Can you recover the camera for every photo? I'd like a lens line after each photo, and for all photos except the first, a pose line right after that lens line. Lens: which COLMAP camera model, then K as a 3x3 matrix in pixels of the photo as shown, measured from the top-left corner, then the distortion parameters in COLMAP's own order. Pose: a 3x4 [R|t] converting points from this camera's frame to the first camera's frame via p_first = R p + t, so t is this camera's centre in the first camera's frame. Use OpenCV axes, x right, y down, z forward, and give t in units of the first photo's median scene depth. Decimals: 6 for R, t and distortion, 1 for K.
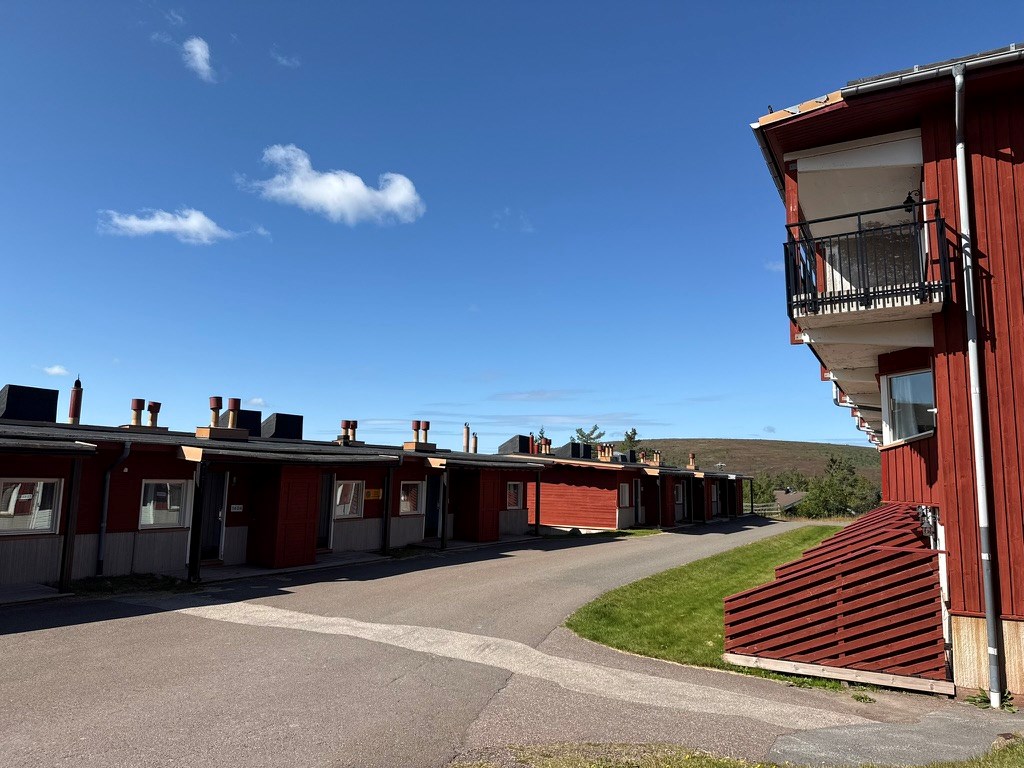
lens RADIAL K [[721.0, 0, 512.0], [0, 721.0, 384.0], [0, 0, 1]] dist [0.164285, 0.000213]
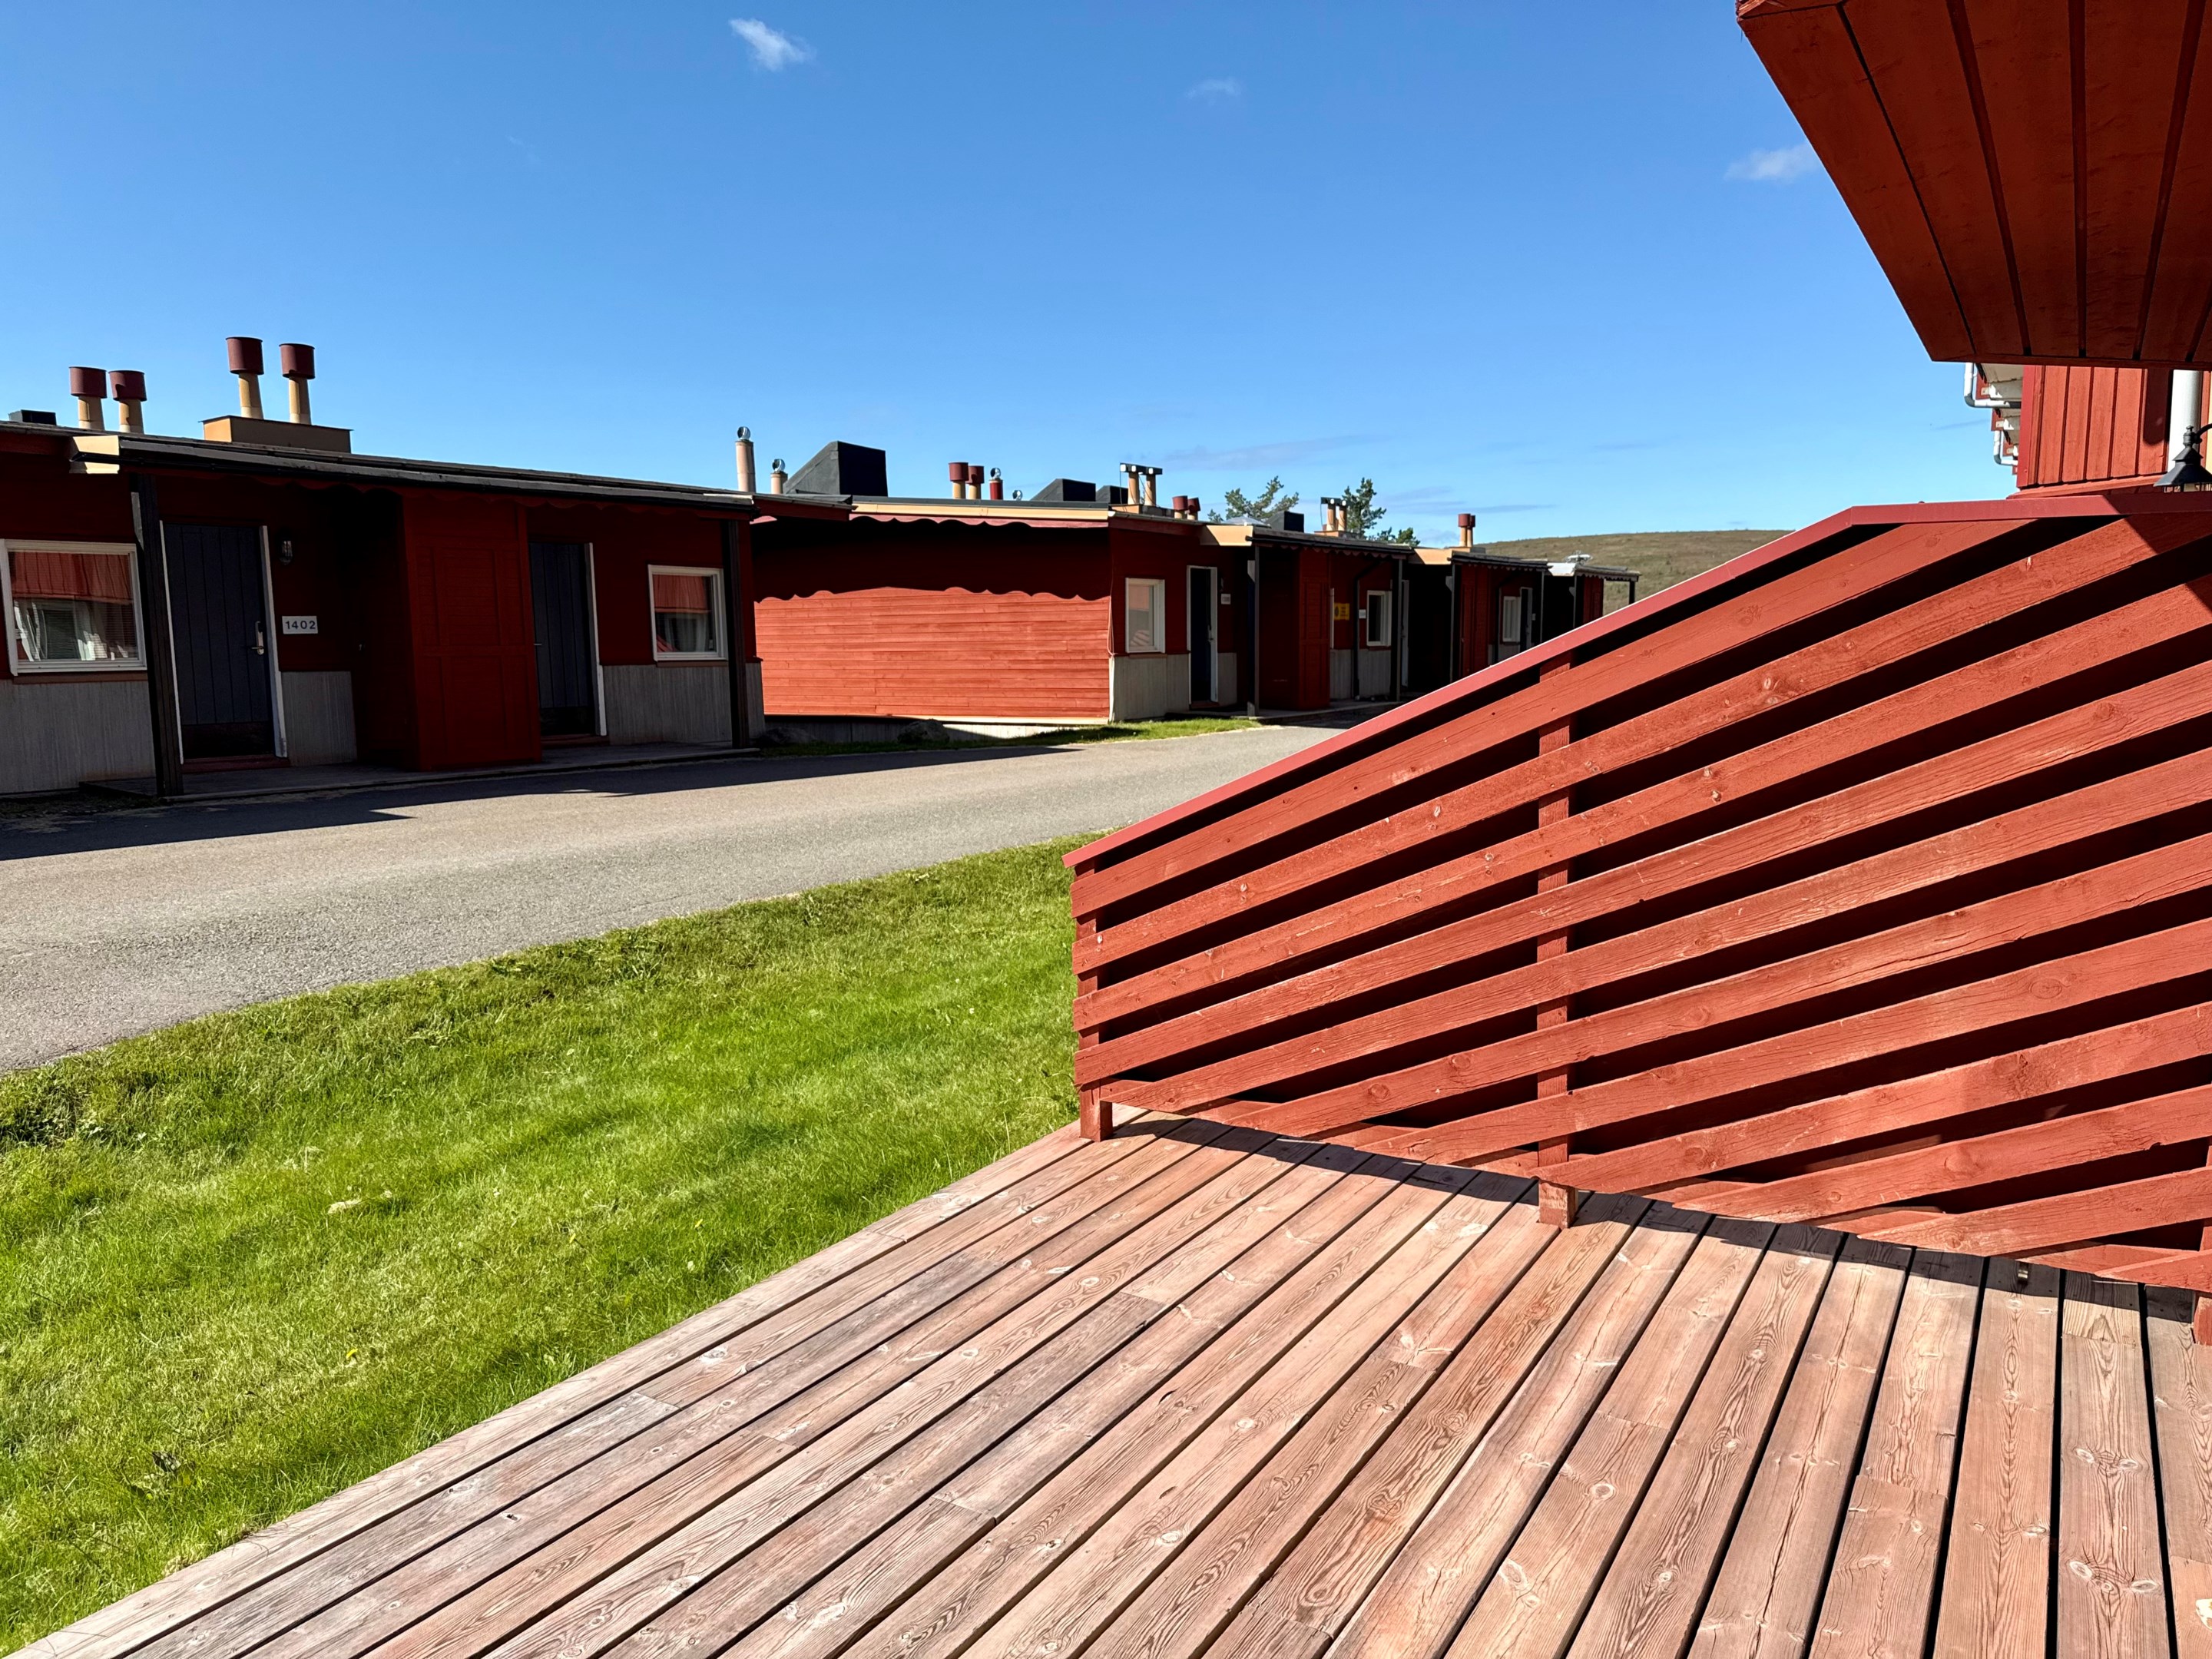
lens RADIAL K [[1519.7, 0, 1106.0], [0, 1519.7, 829.5], [0, 0, 1]] dist [0.071264, -0.000724]
pose [[0.996859, -0.024118, -0.075430, 0.184803], [0.041835, 0.969121, 0.243011, 0.081941], [0.067240, -0.245404, 0.967086, 0.339722]]
